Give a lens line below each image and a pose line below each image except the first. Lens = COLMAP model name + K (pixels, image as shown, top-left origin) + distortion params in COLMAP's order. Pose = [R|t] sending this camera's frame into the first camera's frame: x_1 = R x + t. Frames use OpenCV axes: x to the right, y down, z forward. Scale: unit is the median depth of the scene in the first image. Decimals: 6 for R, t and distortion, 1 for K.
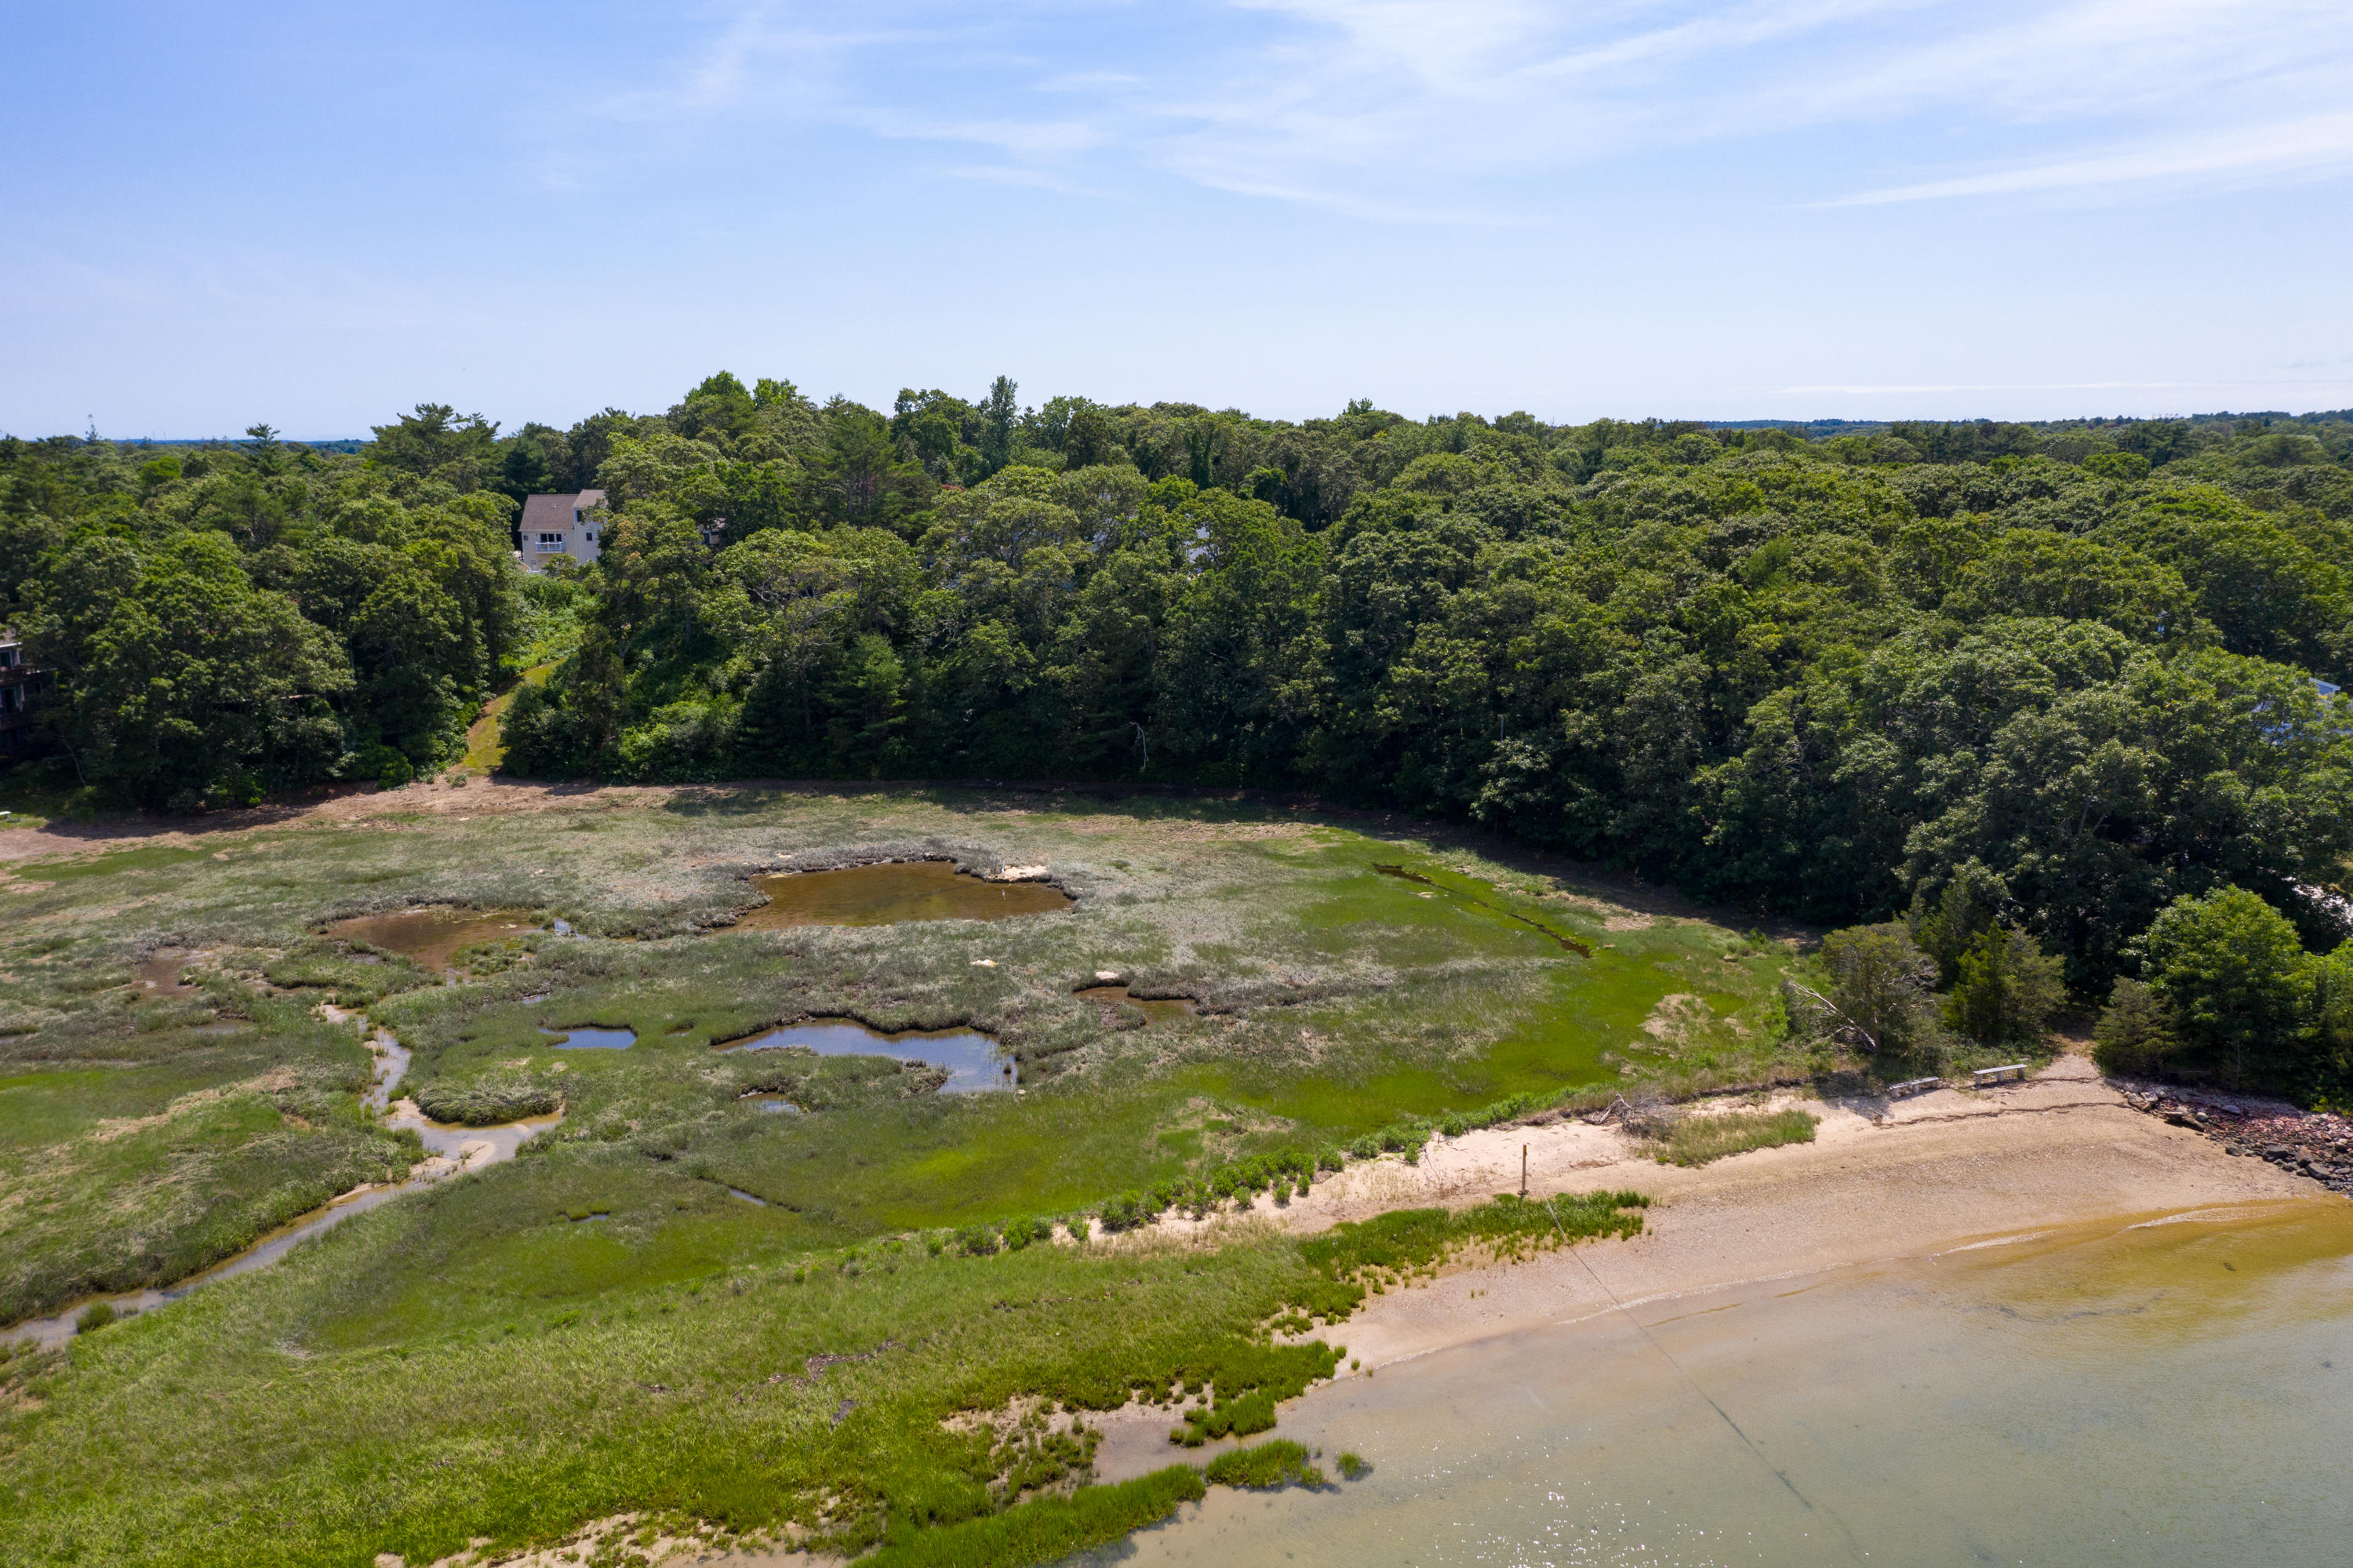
lens RADIAL K [[1915.9, 0, 1185.2], [0, 1915.9, 796.9], [0, 0, 1]] dist [-0.006056, 0.001374]
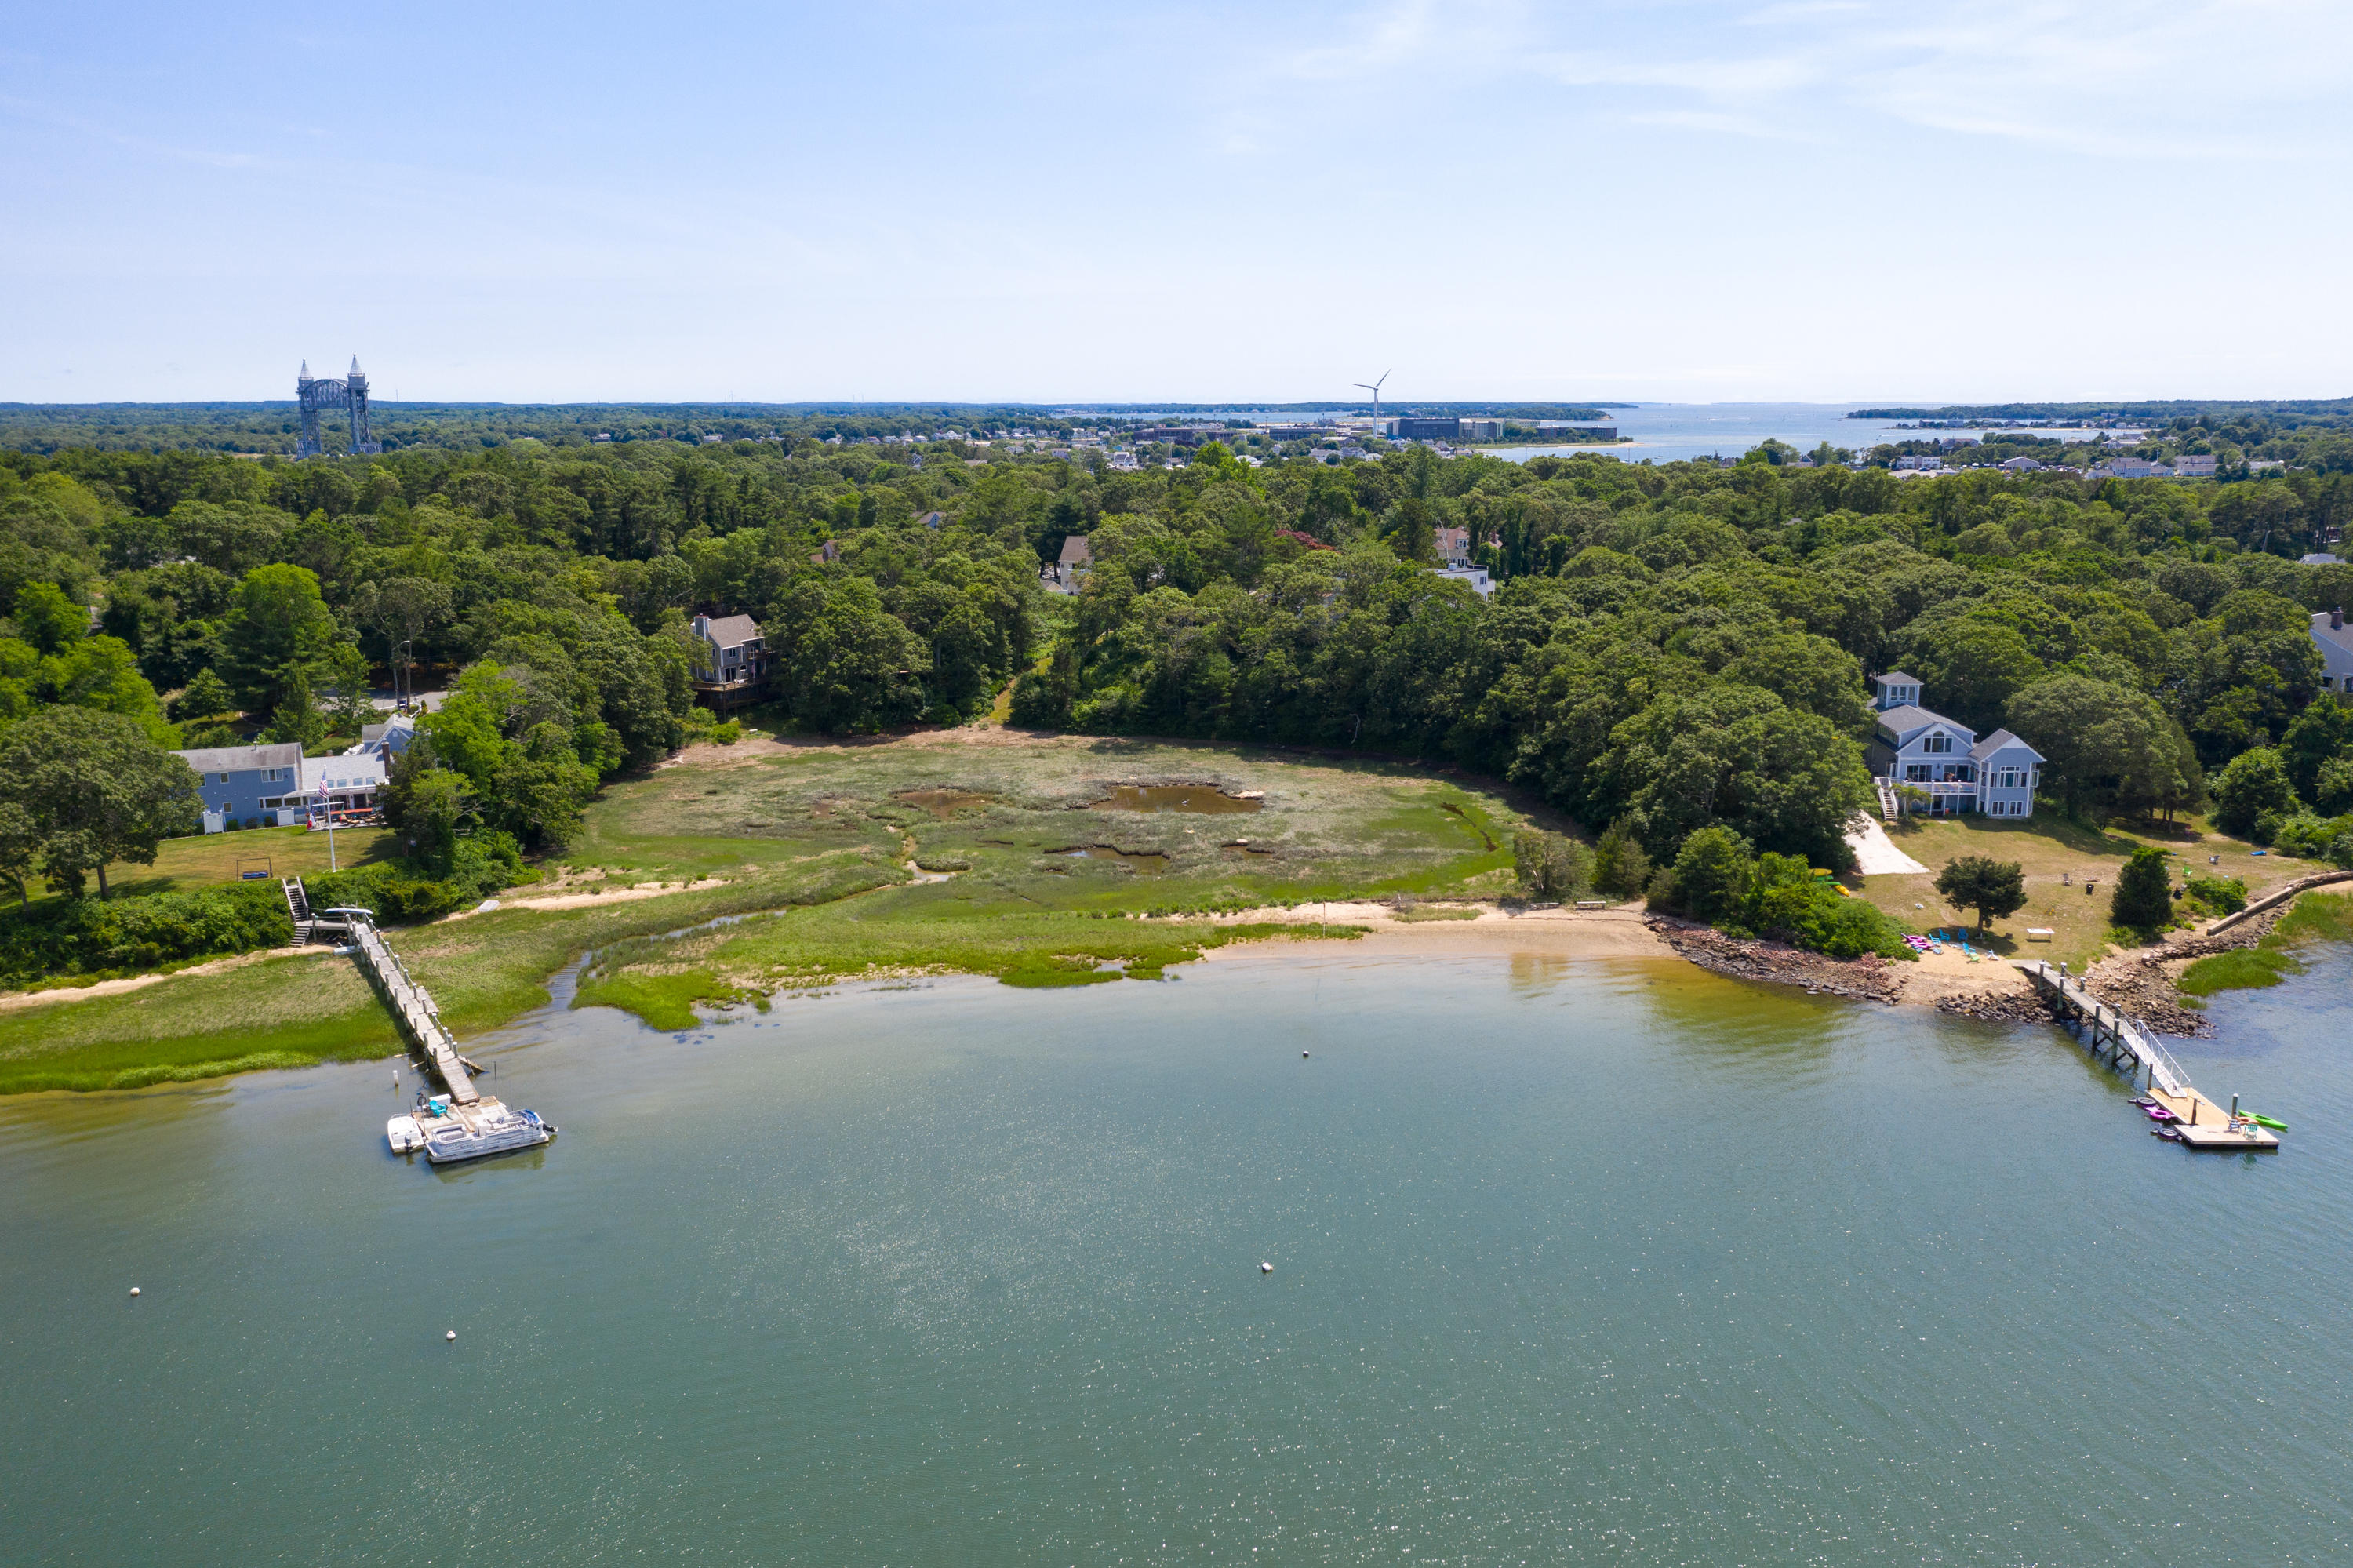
lens RADIAL K [[1935.7, 0, 1187.0], [0, 1935.7, 818.3], [0, 0, 1]] dist [-0.011397, 0.010335]
pose [[0.948996, 0.070633, -0.307275, 0.425118], [-0.062723, 0.997397, 0.035556, 0.000770], [0.308987, -0.014469, 0.950956, -0.766596]]
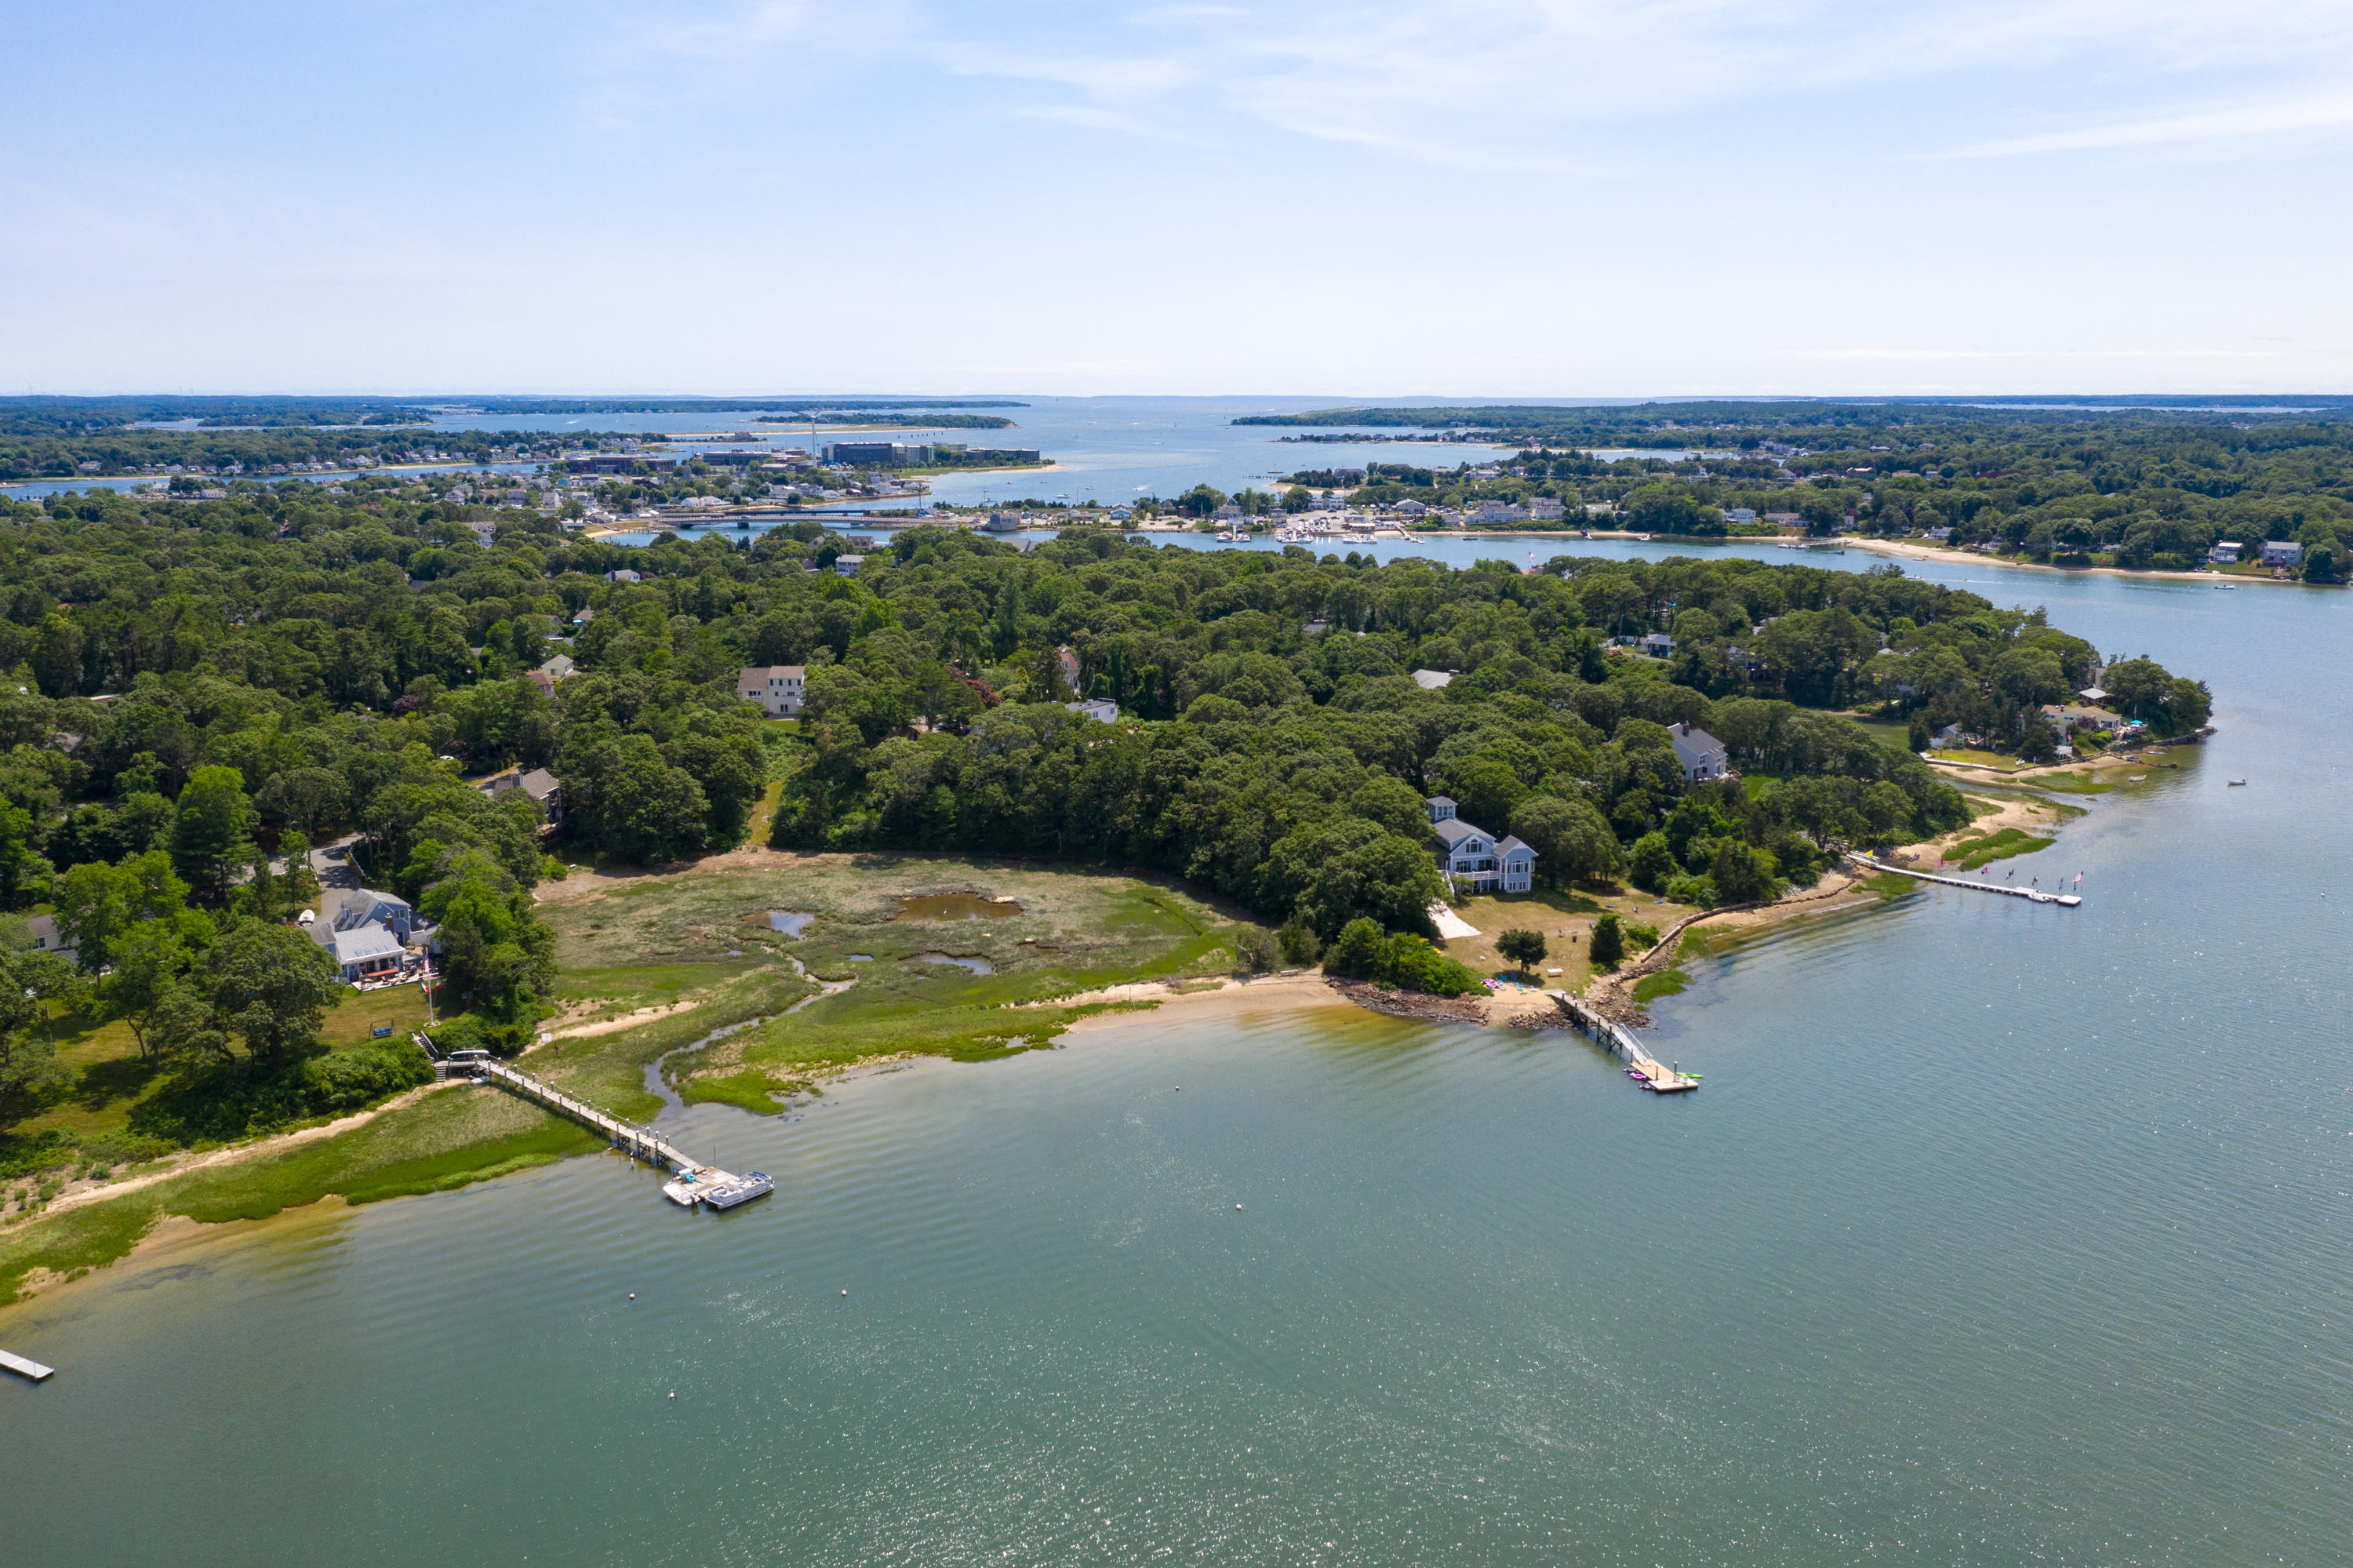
lens RADIAL K [[1935.7, 0, 1187.0], [0, 1935.7, 818.3], [0, 0, 1]] dist [-0.011397, 0.010335]
pose [[0.999826, 0.012422, -0.013934, 0.189861], [-0.012051, 0.999580, 0.026364, -0.136938], [0.014255, -0.026192, 0.999555, -1.539574]]
